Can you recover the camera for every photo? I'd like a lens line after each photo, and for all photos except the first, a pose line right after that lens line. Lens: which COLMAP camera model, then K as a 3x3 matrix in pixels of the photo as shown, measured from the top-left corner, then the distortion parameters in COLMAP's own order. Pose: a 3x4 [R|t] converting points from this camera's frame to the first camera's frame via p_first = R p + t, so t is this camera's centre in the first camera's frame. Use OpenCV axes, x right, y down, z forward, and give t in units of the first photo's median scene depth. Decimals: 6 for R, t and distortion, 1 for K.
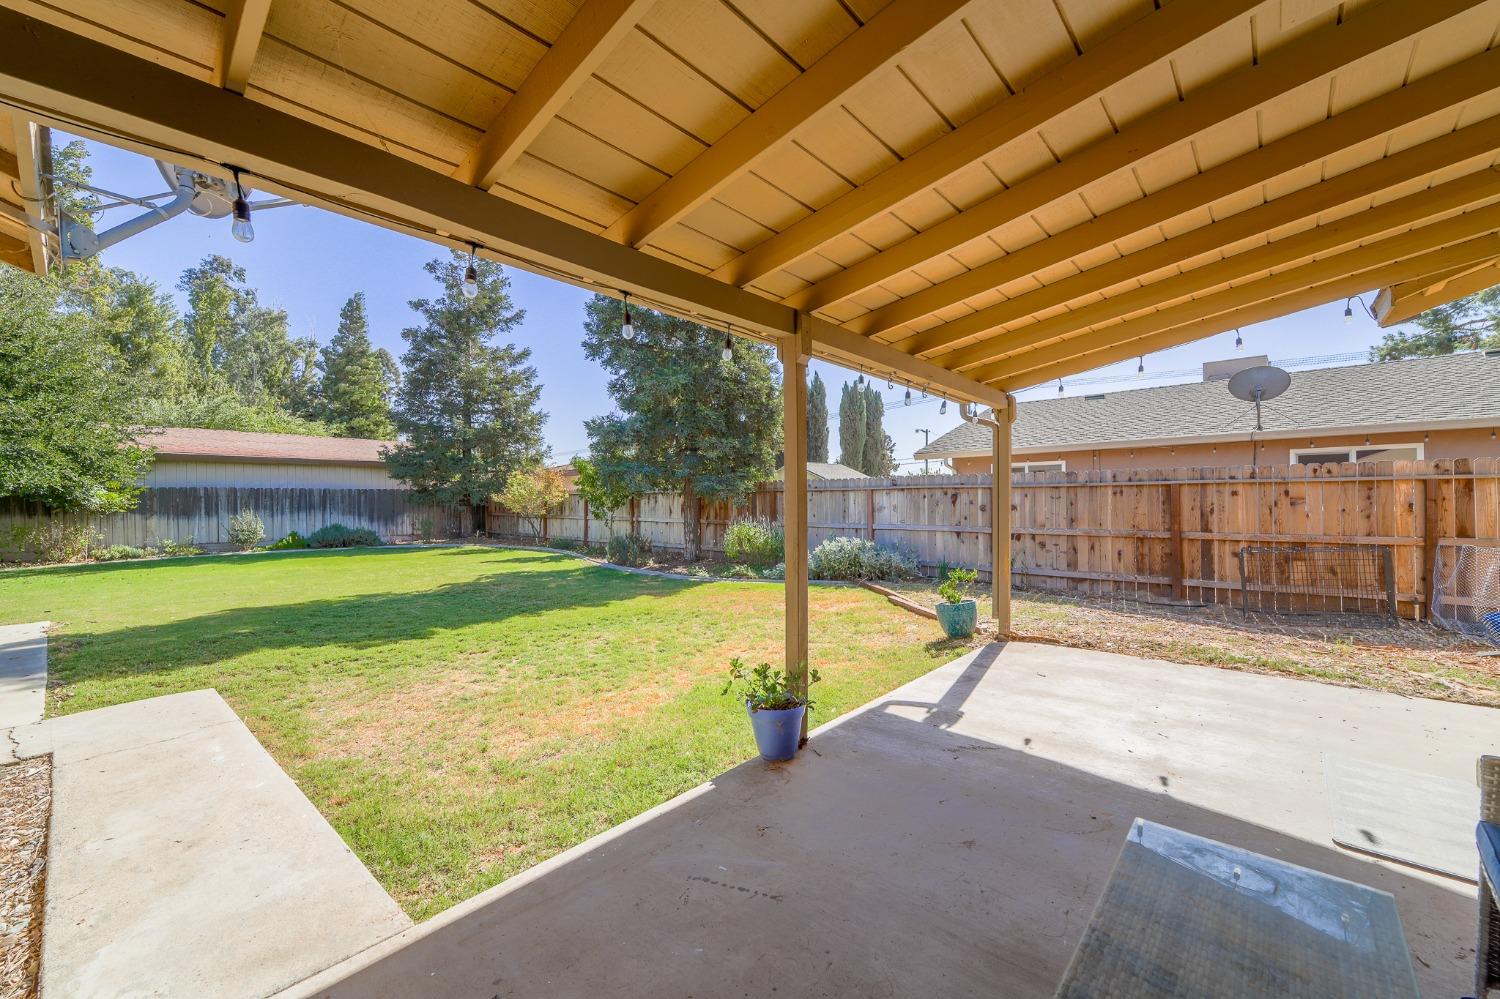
lens RADIAL K [[607.4, 0, 745.8], [0, 607.4, 497.2], [0, 0, 1]] dist [0.002019, -0.000659]
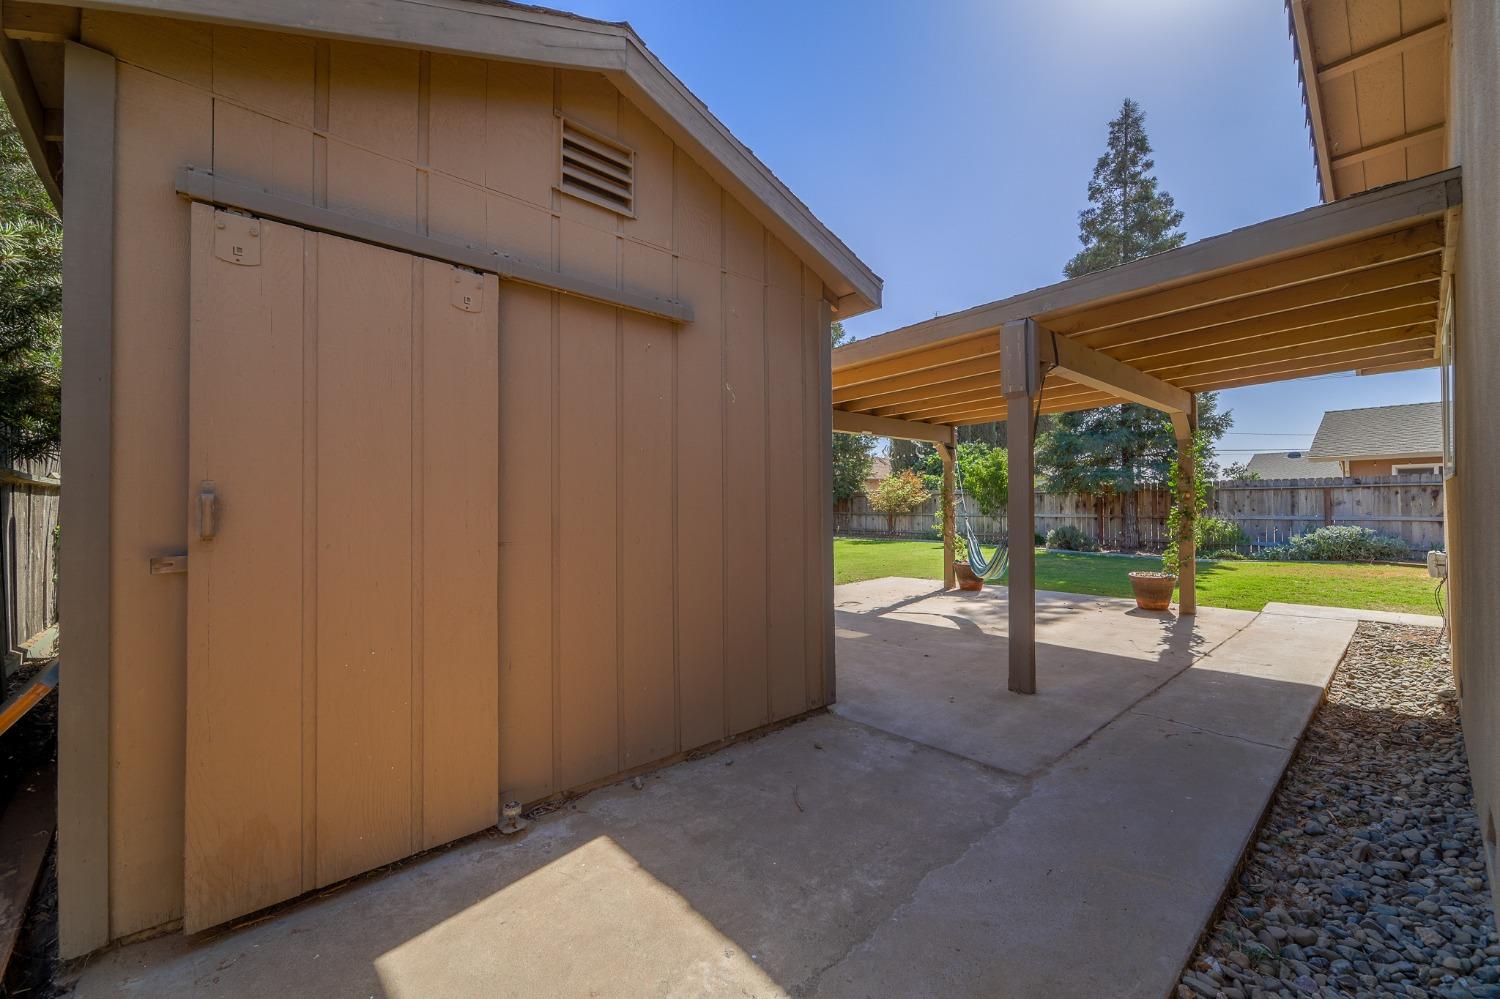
lens RADIAL K [[607.4, 0, 750.9], [0, 607.4, 497.0], [0, 0, 1]] dist [0.002019, -0.000659]
pose [[0.993909, -0.004955, -0.110094, -0.754069], [0.004293, 0.999971, -0.006257, 0.008207], [0.110122, 0.005746, 0.993902, -0.308652]]
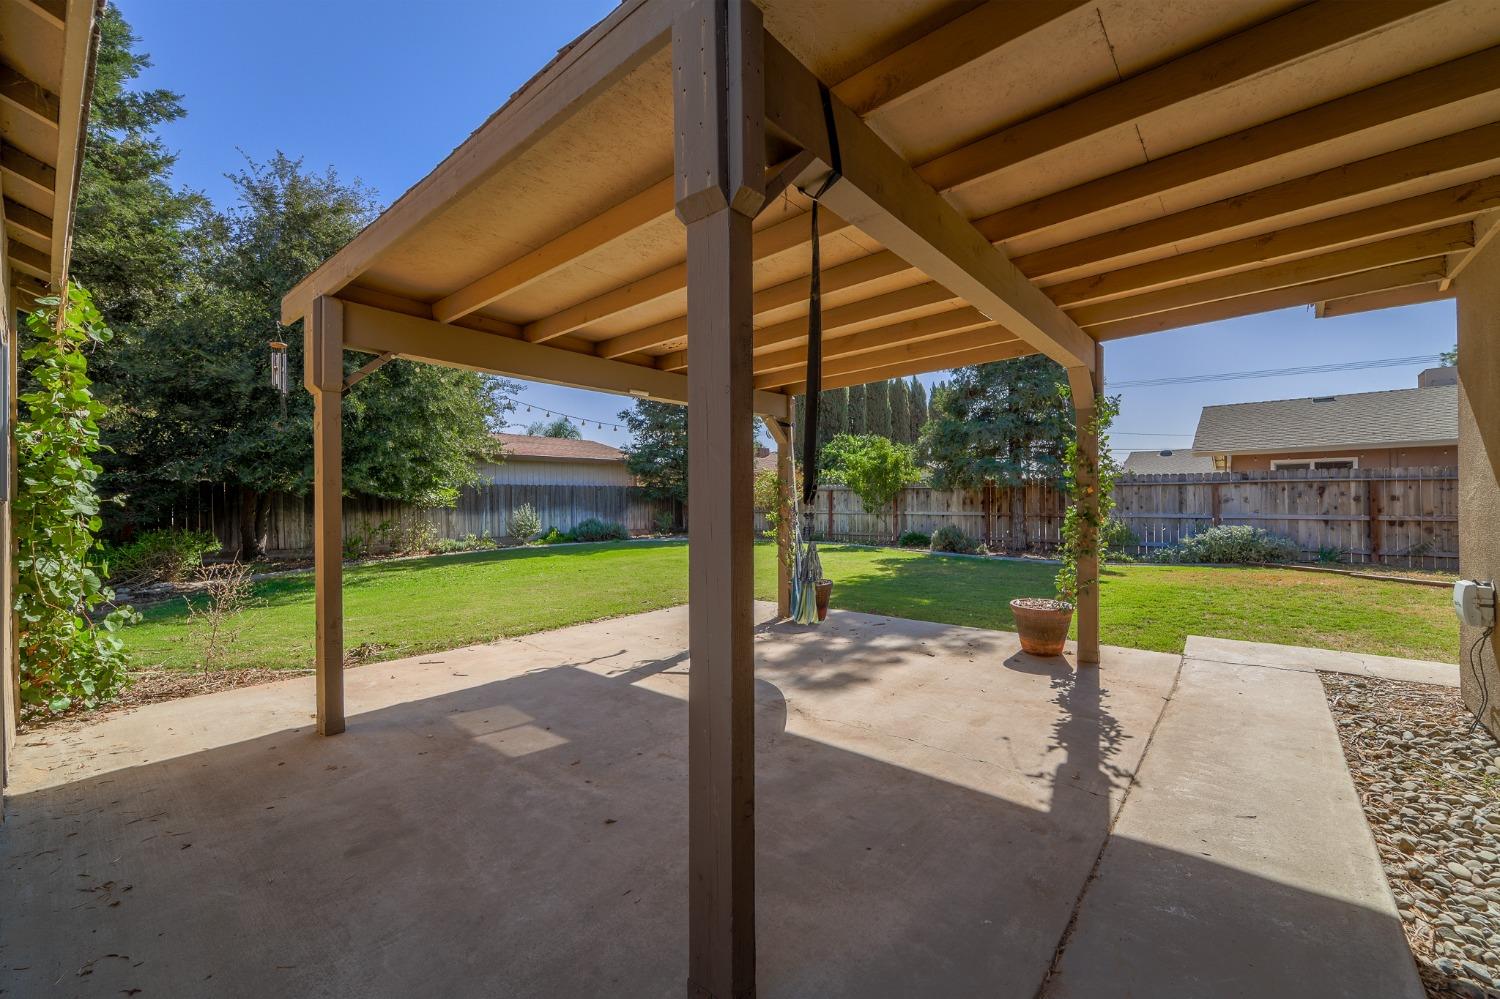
lens RADIAL K [[607.4, 0, 750.9], [0, 607.4, 497.0], [0, 0, 1]] dist [0.002019, -0.000659]
pose [[0.999536, -0.002901, 0.030314, -0.641612], [0.002864, 0.999995, 0.001272, 0.008143], [-0.030318, -0.001185, 0.999540, -0.085248]]
